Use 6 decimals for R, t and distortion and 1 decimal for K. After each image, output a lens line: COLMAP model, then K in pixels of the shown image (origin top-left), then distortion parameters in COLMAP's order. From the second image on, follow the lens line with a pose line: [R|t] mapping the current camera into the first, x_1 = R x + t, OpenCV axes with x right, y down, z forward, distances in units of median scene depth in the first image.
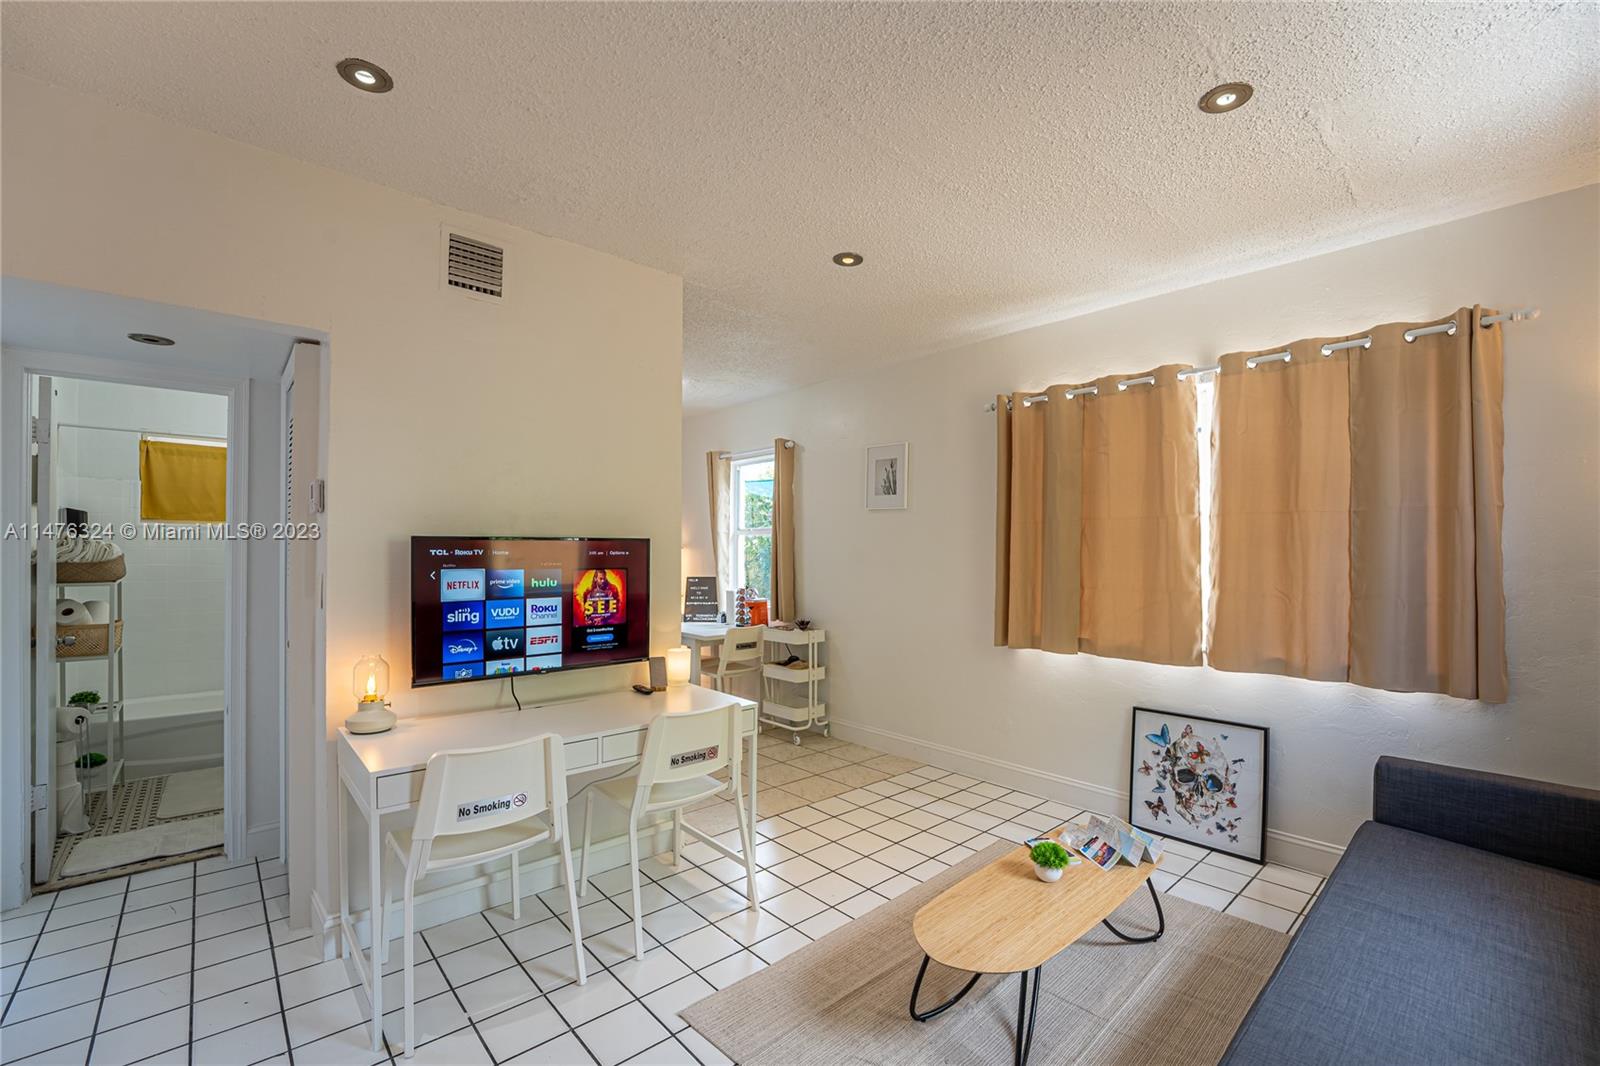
lens RADIAL K [[665.2, 0, 795.1], [0, 665.2, 558.2], [0, 0, 1]] dist [-0.018243, -0.000089]
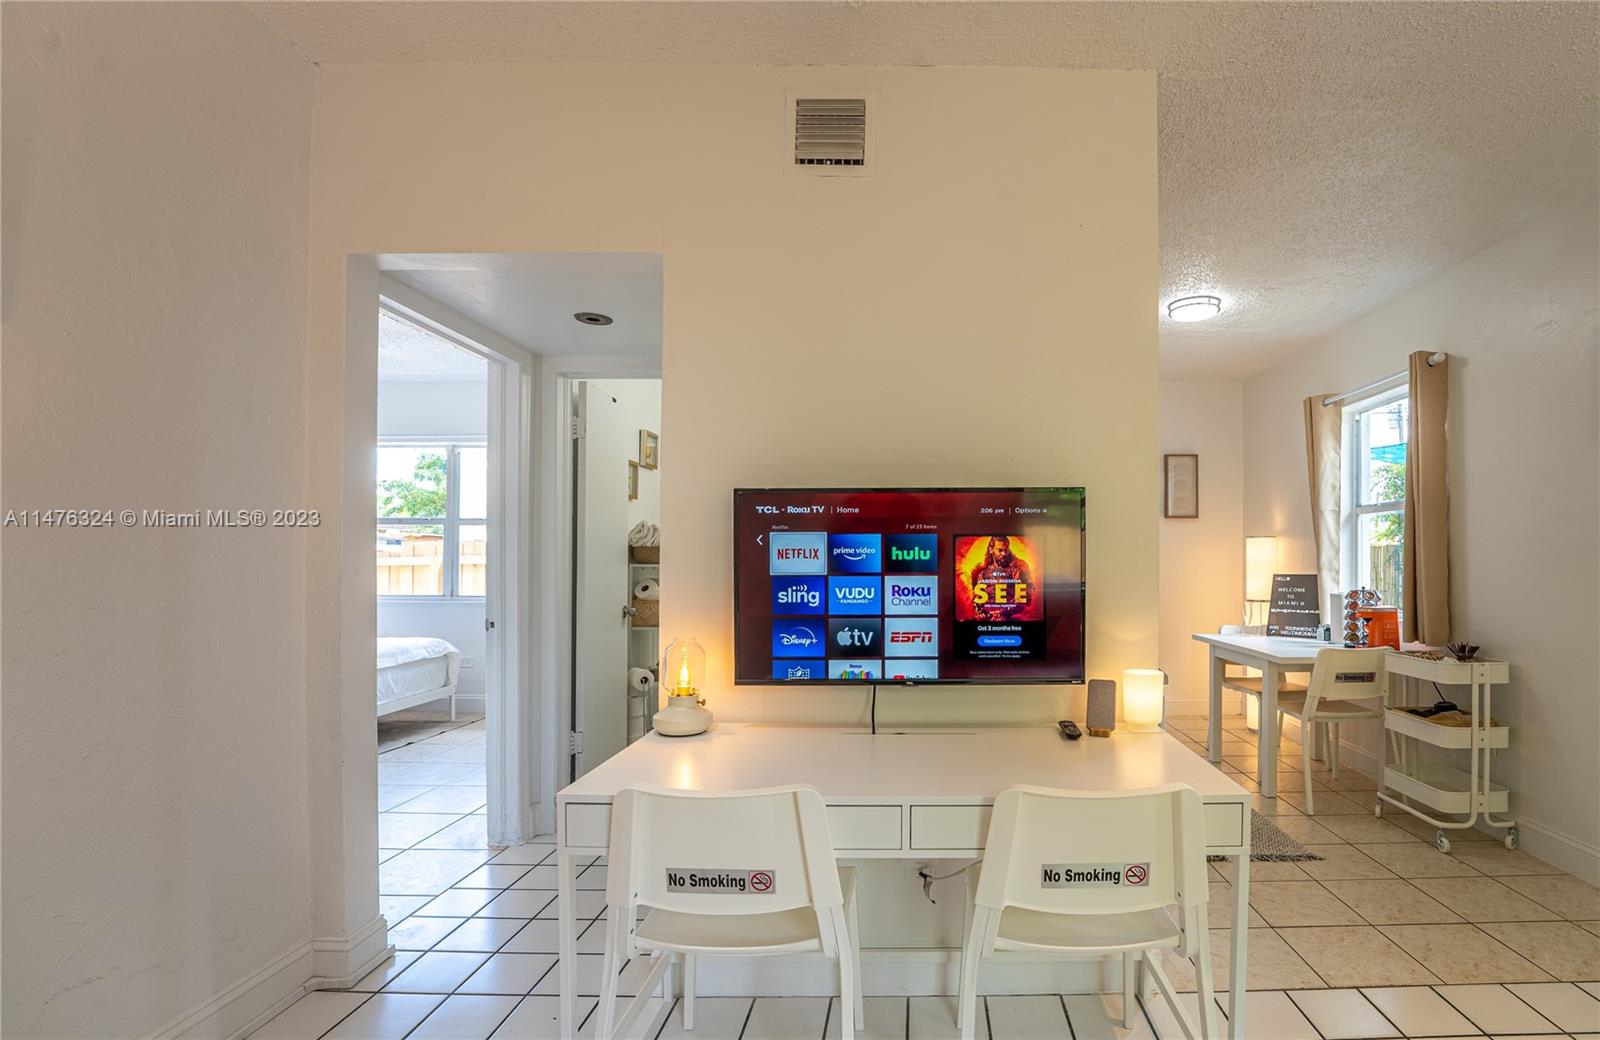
lens RADIAL K [[706.2, 0, 887.3], [0, 706.2, 559.3], [0, 0, 1]] dist [-0.022864, -0.000241]
pose [[0.748656, -0.001420, -0.662957, 0.079850], [-0.001143, 0.999993, -0.003432, 0.040482], [0.662957, 0.003327, 0.748650, 0.388735]]
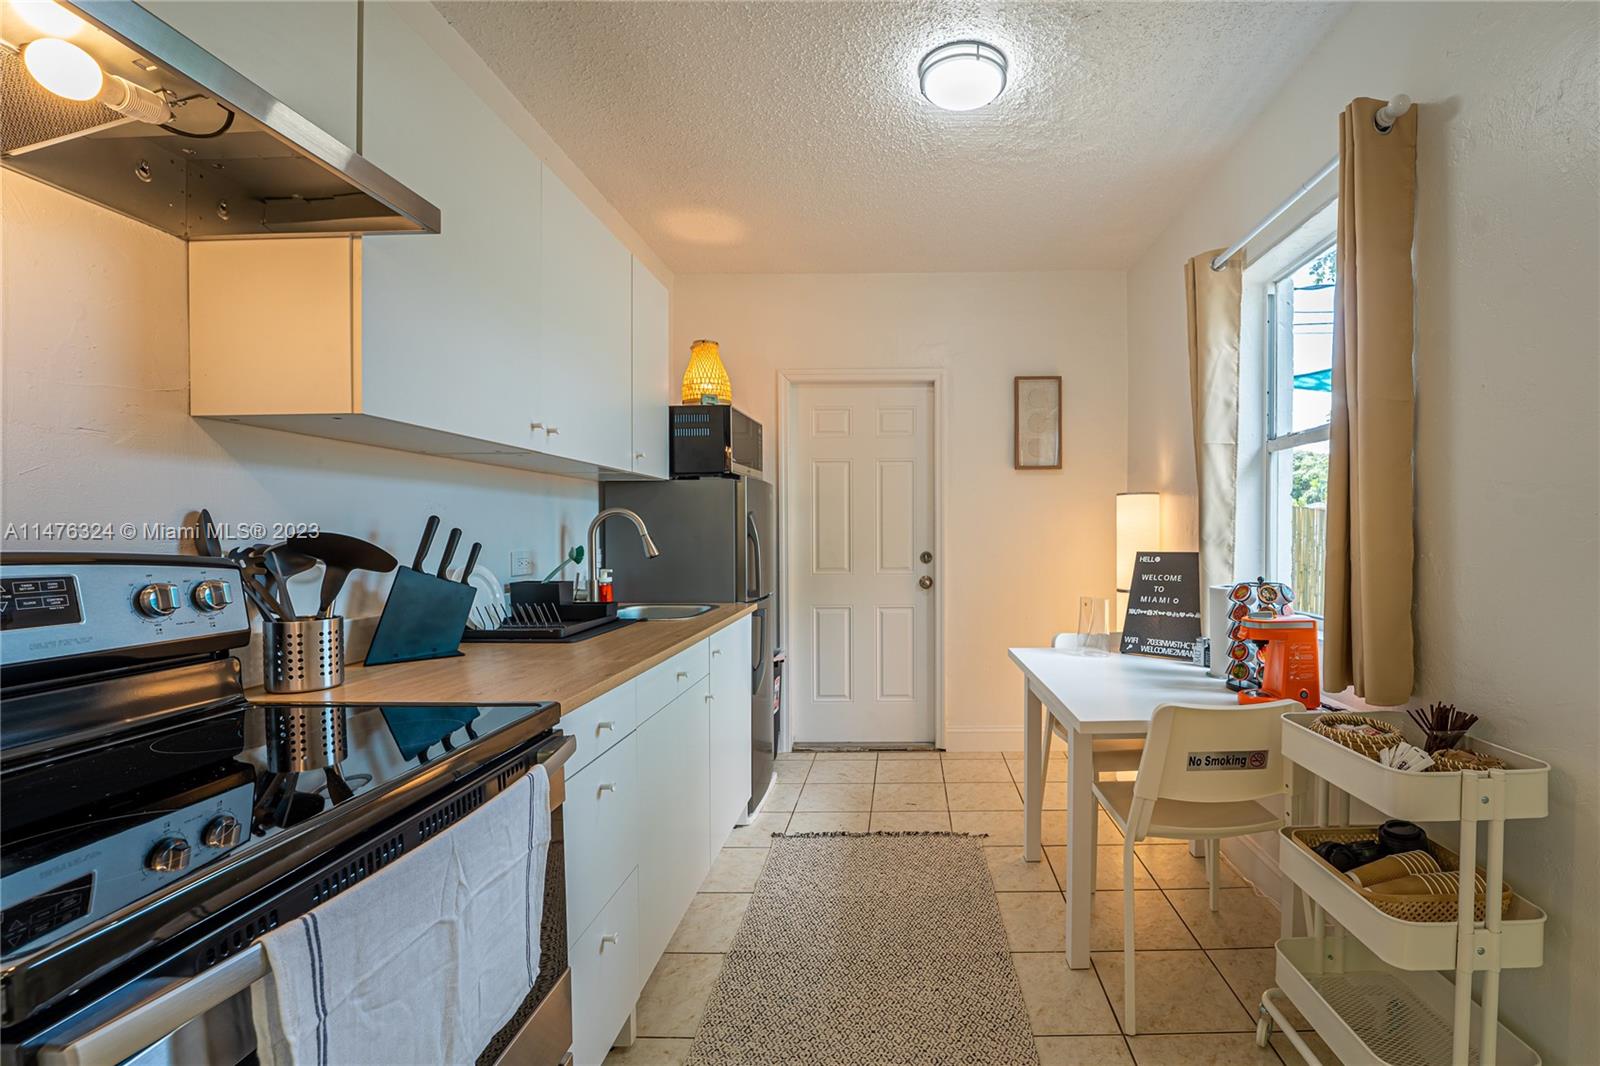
lens RADIAL K [[783.5, 0, 805.3], [0, 783.5, 550.4], [0, 0, 1]] dist [-0.024460, 0.000411]
pose [[0.748394, 0.011648, -0.663152, 0.051516], [0.004935, 0.999720, 0.023130, 0.037806], [0.663236, -0.020583, 0.748127, 1.234313]]
